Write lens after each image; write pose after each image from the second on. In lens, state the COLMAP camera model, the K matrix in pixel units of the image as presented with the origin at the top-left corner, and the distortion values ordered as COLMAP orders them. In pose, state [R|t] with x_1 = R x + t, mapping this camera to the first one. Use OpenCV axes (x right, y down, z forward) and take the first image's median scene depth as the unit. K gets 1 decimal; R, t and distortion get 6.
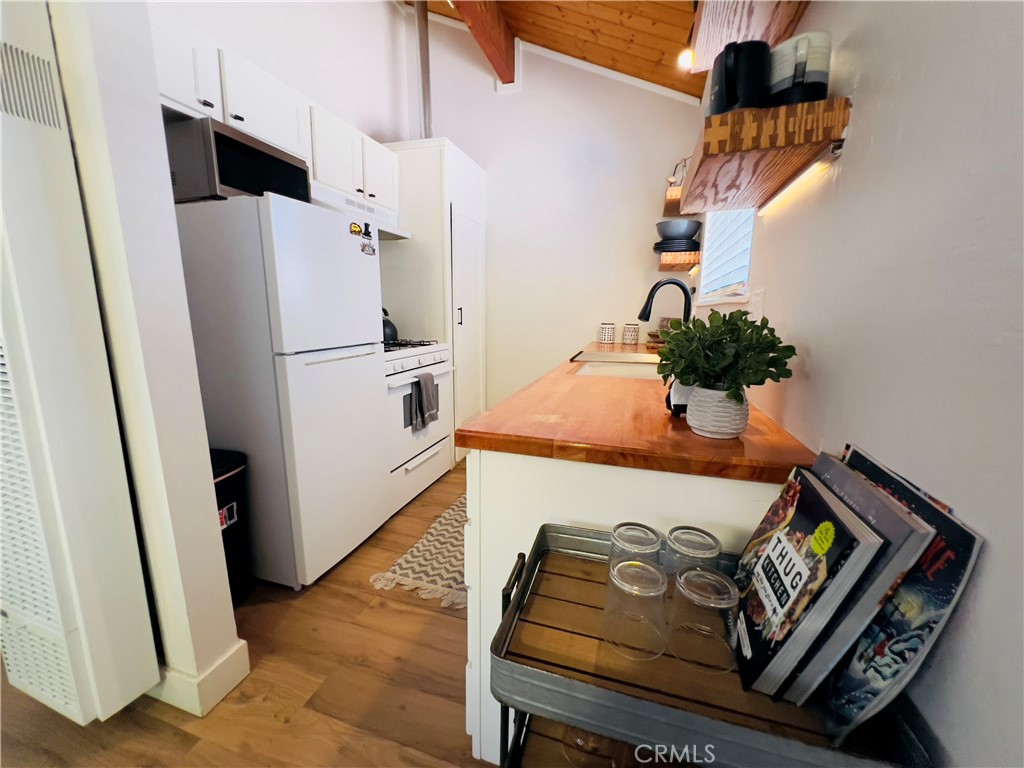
lens RADIAL K [[408.9, 0, 512.0], [0, 408.9, 384.0], [0, 0, 1]] dist [0.000196, 0.000006]
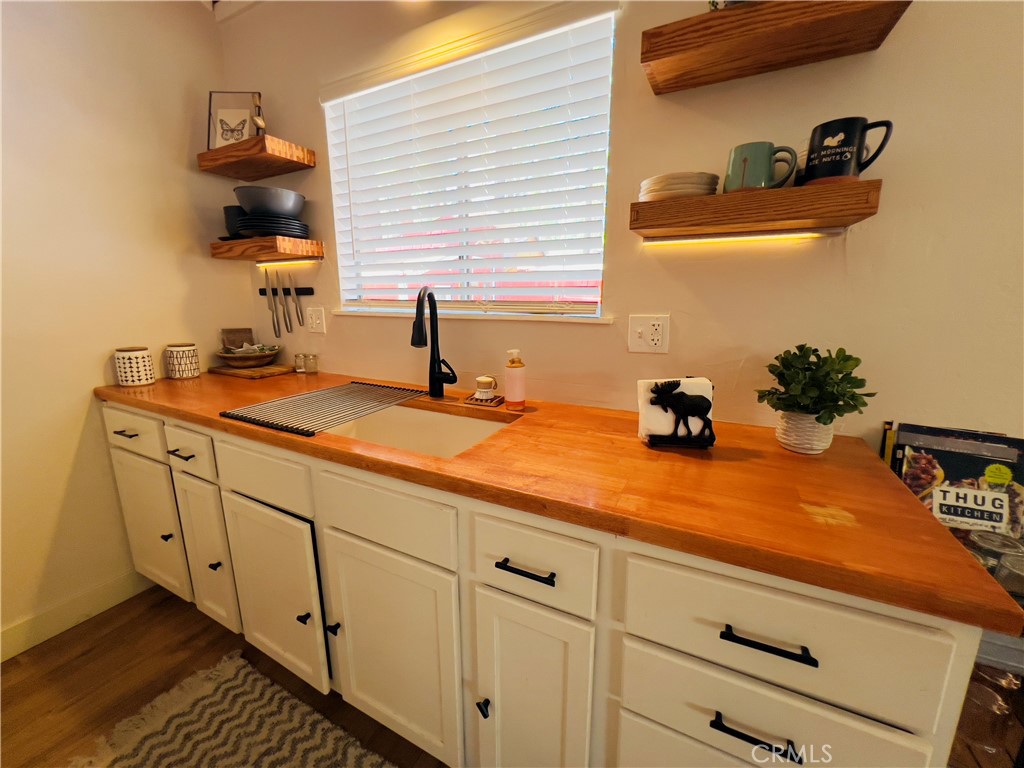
lens RADIAL K [[410.4, 0, 512.0], [0, 410.4, 384.0], [0, 0, 1]] dist [0.000003, 0.000017]
pose [[0.174127, -0.207618, 0.962587, -0.634518], [0.178317, 0.968008, 0.176531, -0.351946], [-0.968444, 0.140907, 0.205578, 1.339949]]
